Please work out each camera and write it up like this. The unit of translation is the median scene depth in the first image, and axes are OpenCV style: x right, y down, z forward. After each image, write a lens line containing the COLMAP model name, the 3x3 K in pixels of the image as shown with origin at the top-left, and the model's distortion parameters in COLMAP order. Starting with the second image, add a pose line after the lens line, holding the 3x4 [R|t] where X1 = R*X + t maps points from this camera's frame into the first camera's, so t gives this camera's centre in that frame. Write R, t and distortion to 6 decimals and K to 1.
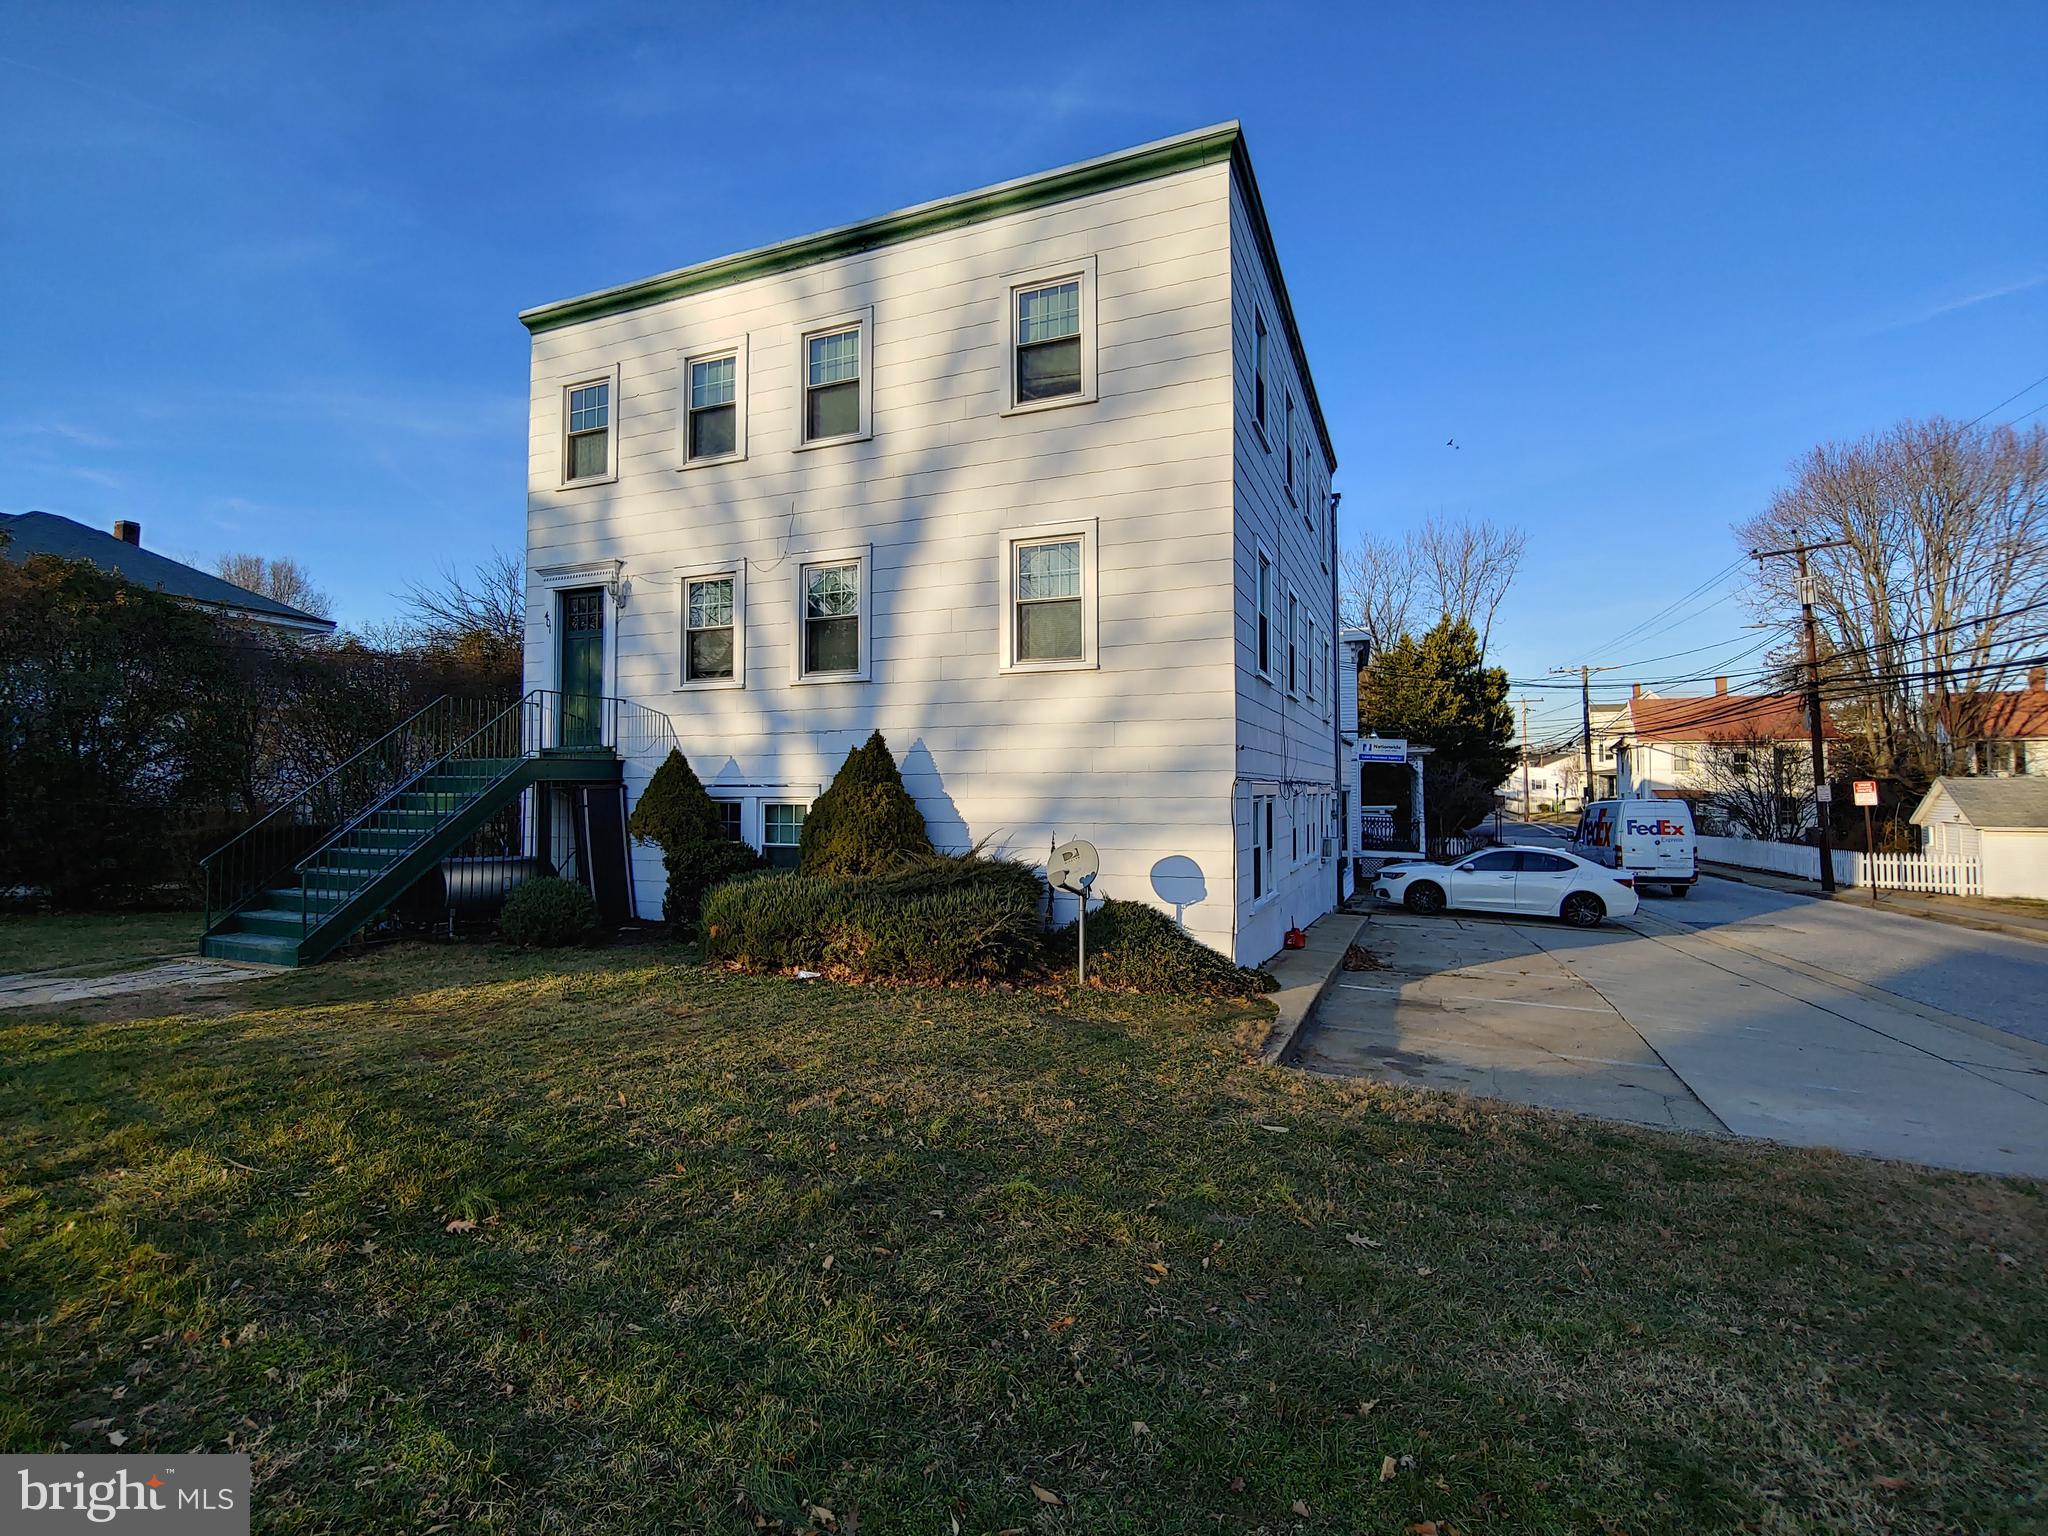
lens RADIAL K [[970.8, 0, 1024.0], [0, 970.8, 768.0], [0, 0, 1]] dist [-0.002328, -0.009854]
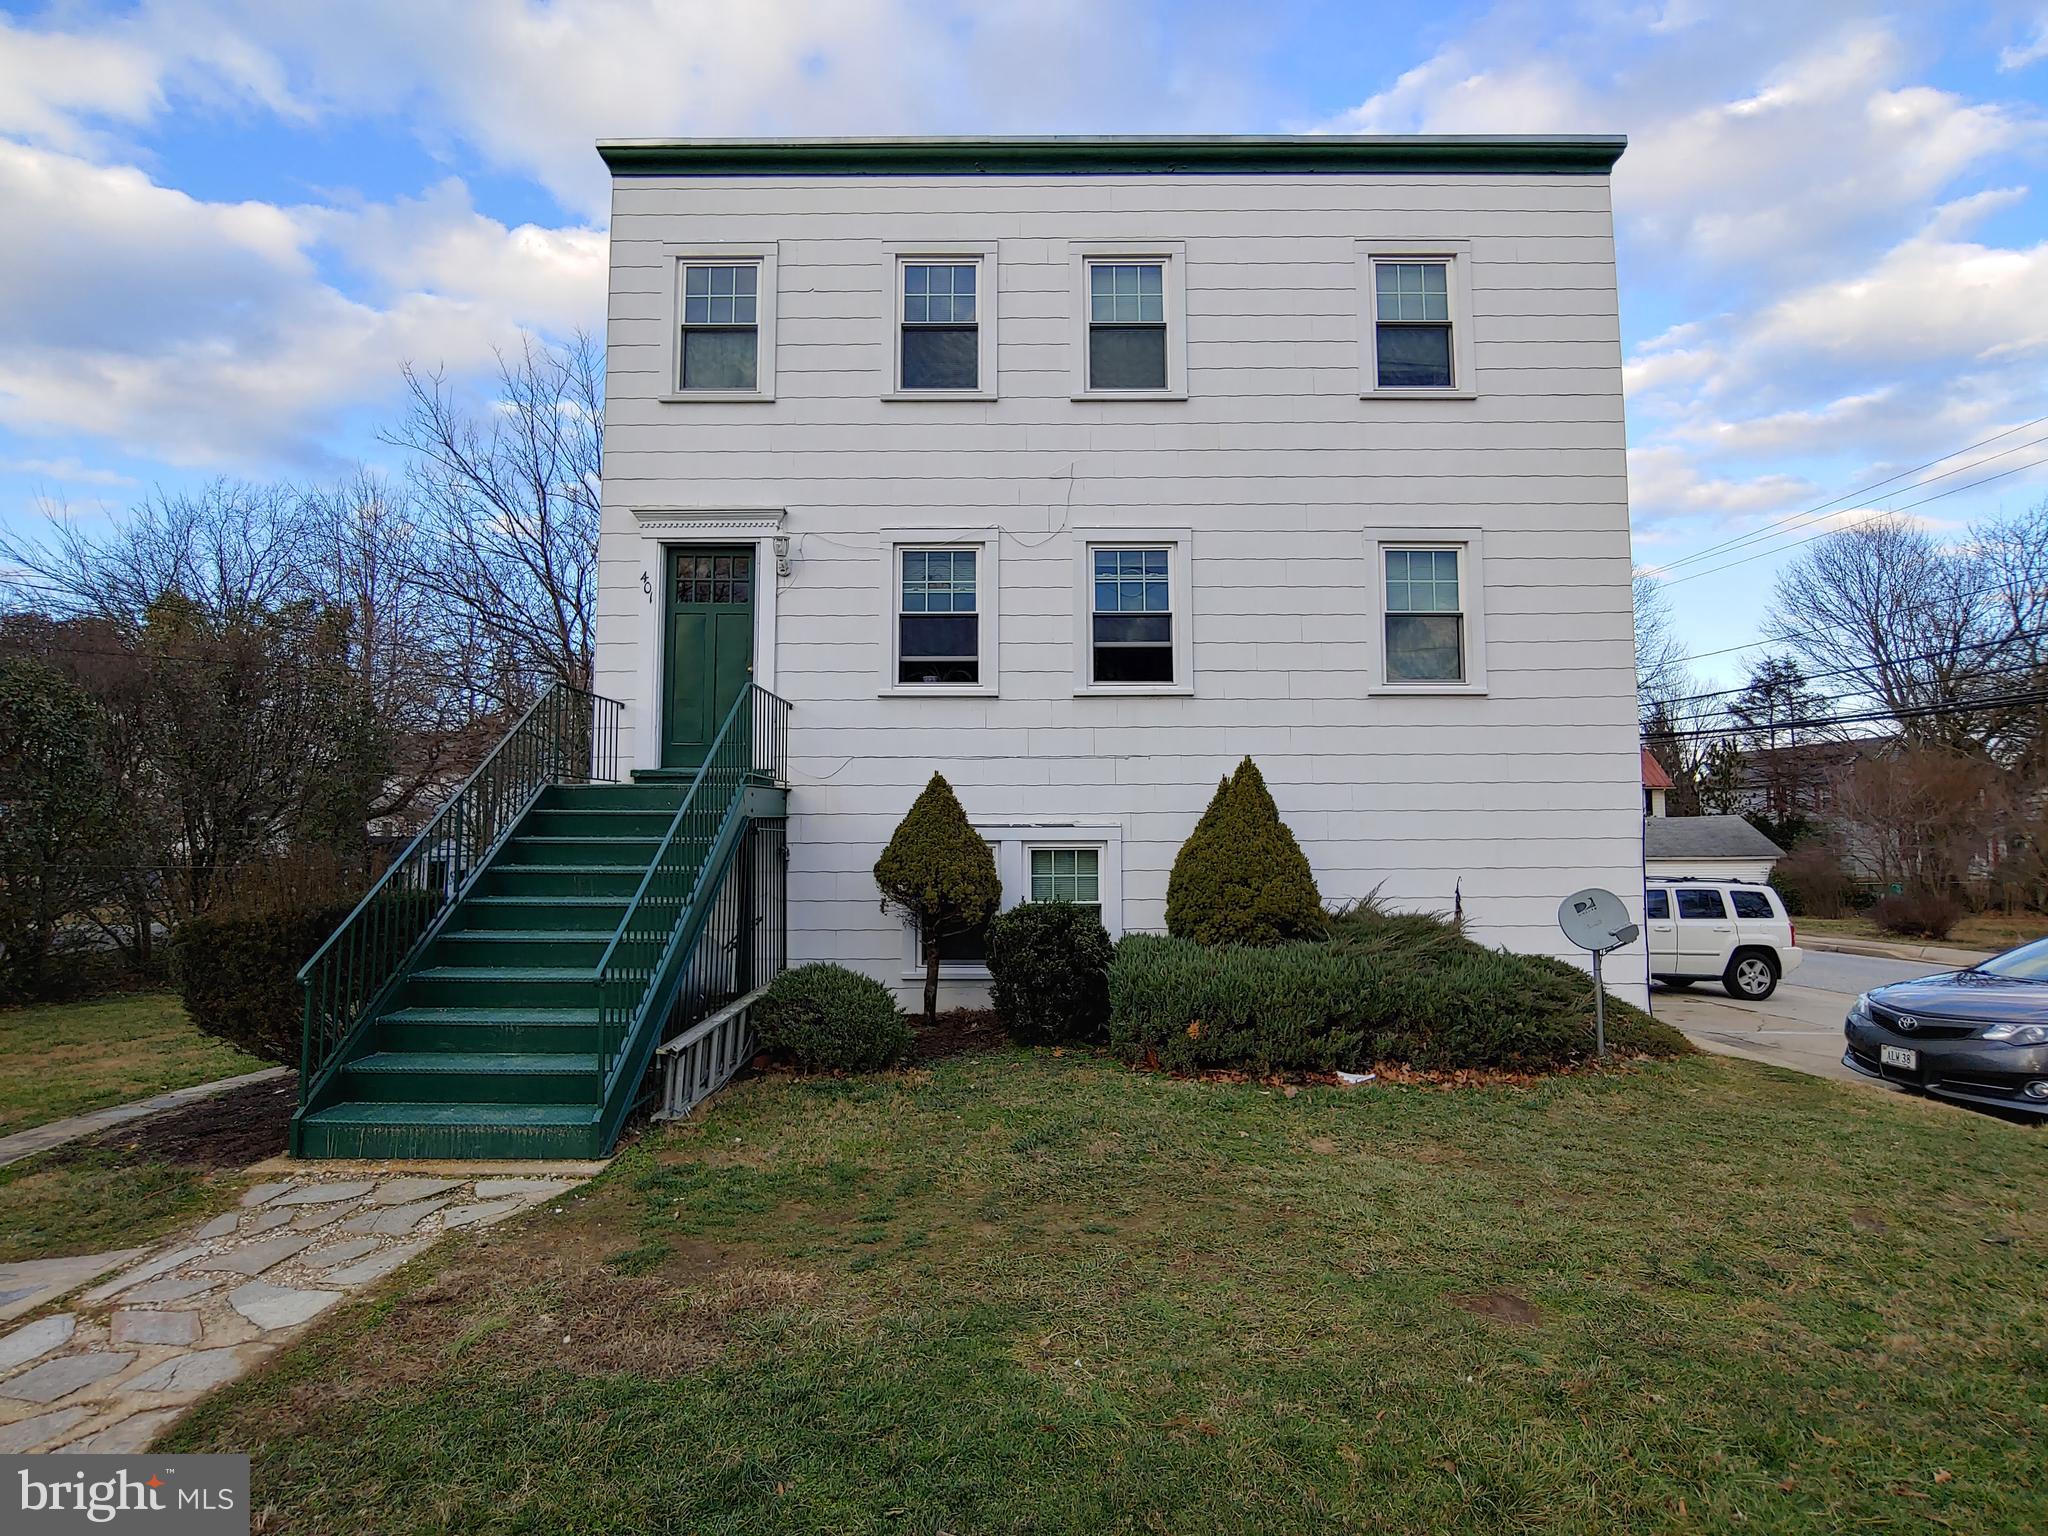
lens RADIAL K [[989.0, 0, 1024.0], [0, 989.0, 768.0], [0, 0, 1]] dist [0.024540, -0.010555]
pose [[0.923792, 0.019178, 0.382414, -0.546633], [-0.010028, 0.999614, -0.025905, -0.006188], [-0.382763, 0.020096, 0.923628, 0.259639]]
